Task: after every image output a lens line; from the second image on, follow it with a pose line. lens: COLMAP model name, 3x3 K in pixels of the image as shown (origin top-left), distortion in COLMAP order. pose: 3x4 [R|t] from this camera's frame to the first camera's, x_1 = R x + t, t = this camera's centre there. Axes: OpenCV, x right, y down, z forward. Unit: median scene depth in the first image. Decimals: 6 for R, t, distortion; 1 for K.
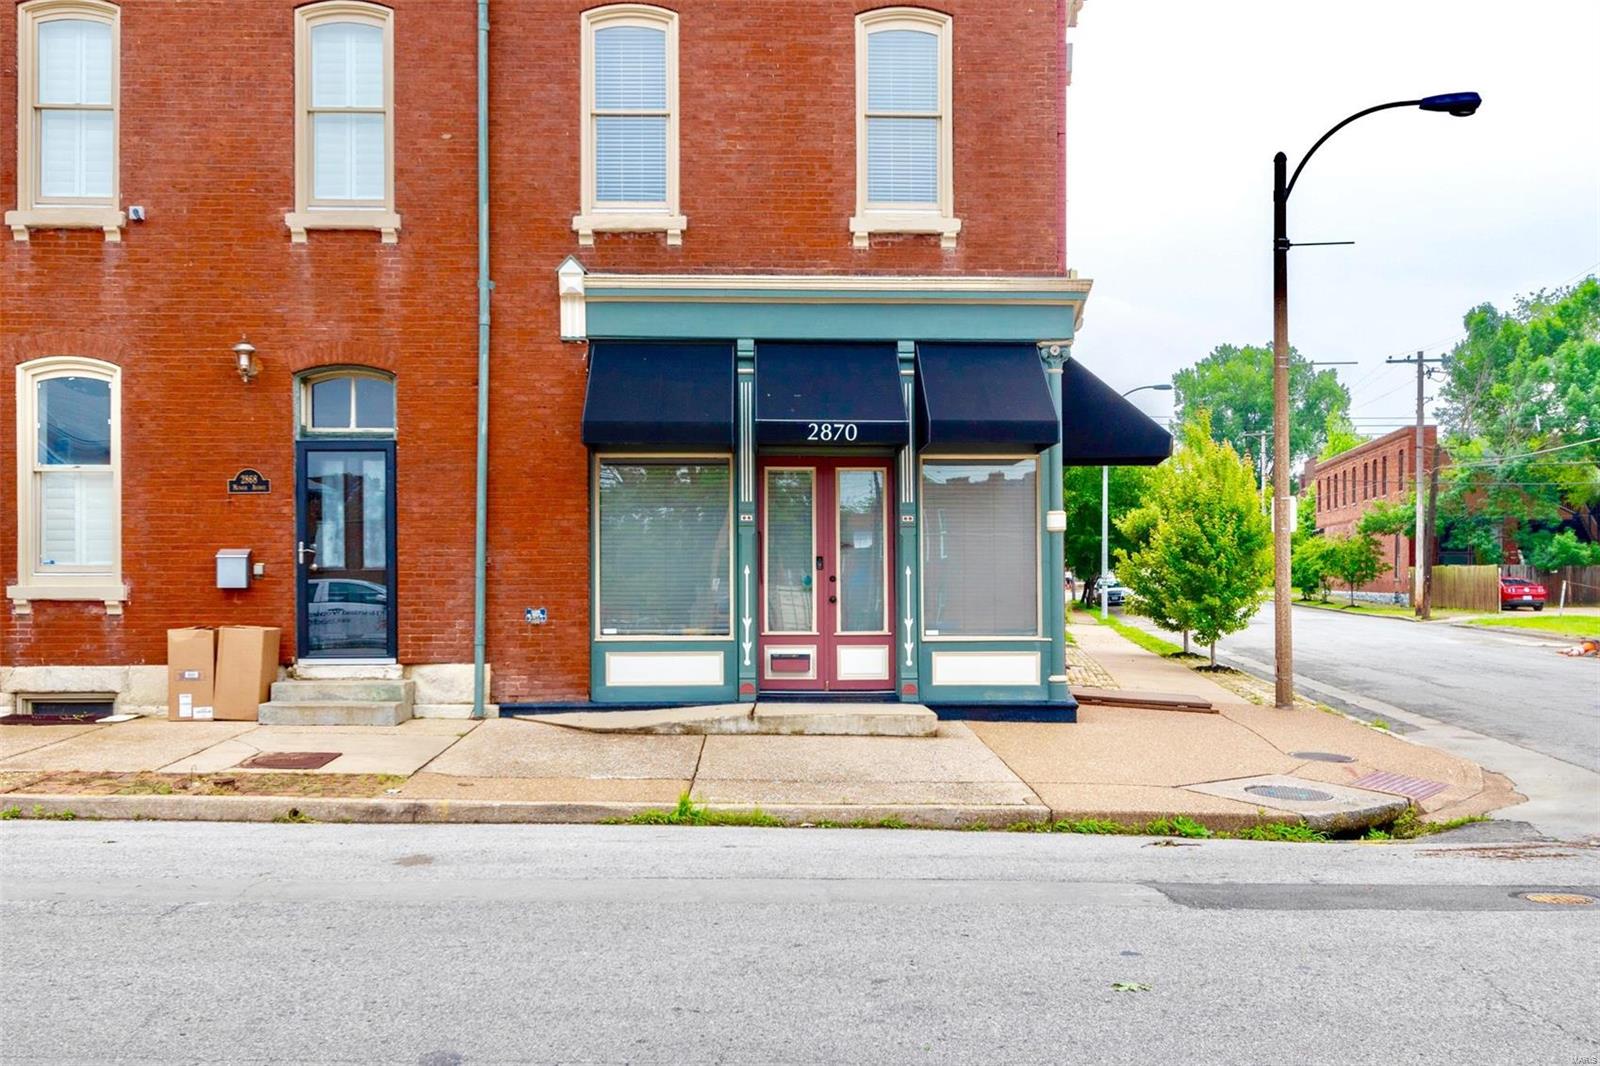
lens RADIAL K [[1500.7, 0, 800.0], [0, 1500.7, 537.2], [0, 0, 1]] dist [0.011132, -0.012127]
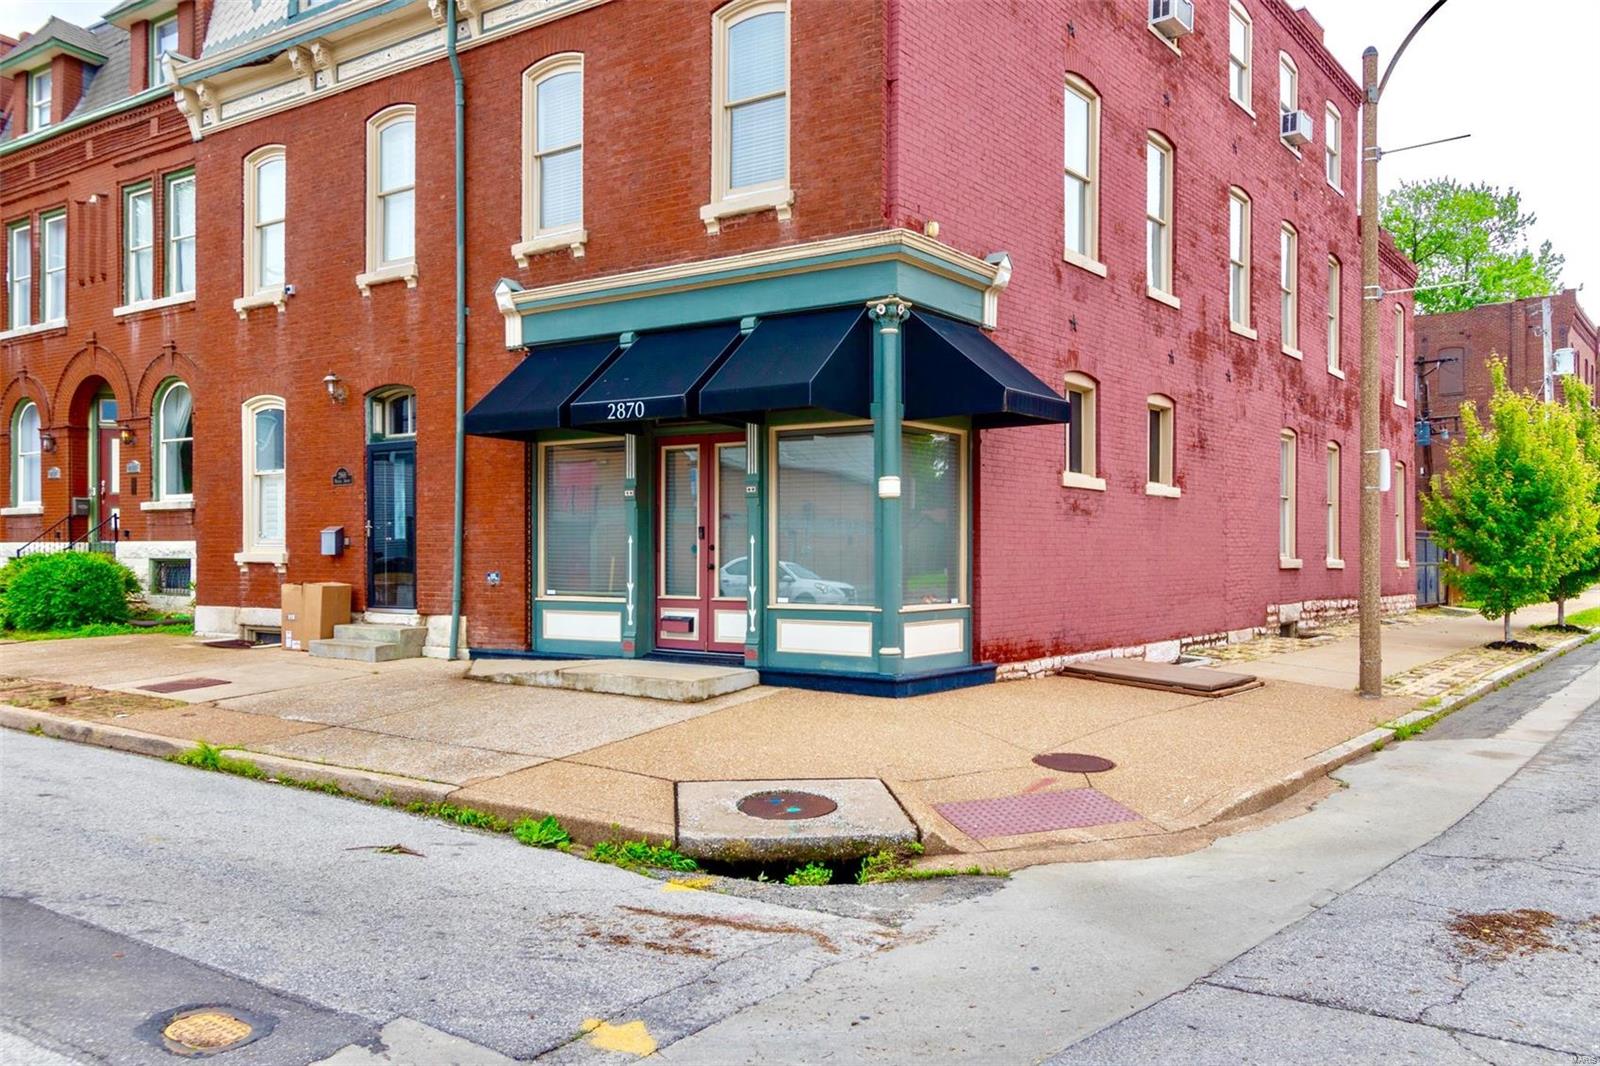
lens RADIAL K [[1105.2, 0, 799.7], [0, 1105.2, 534.9], [0, 0, 1]] dist [0.000618, 0.002066]
pose [[0.833370, -0.007132, -0.552670, 0.521460], [0.017792, 0.999745, 0.013927, 0.008962], [0.552429, -0.021439, 0.833284, 0.384637]]
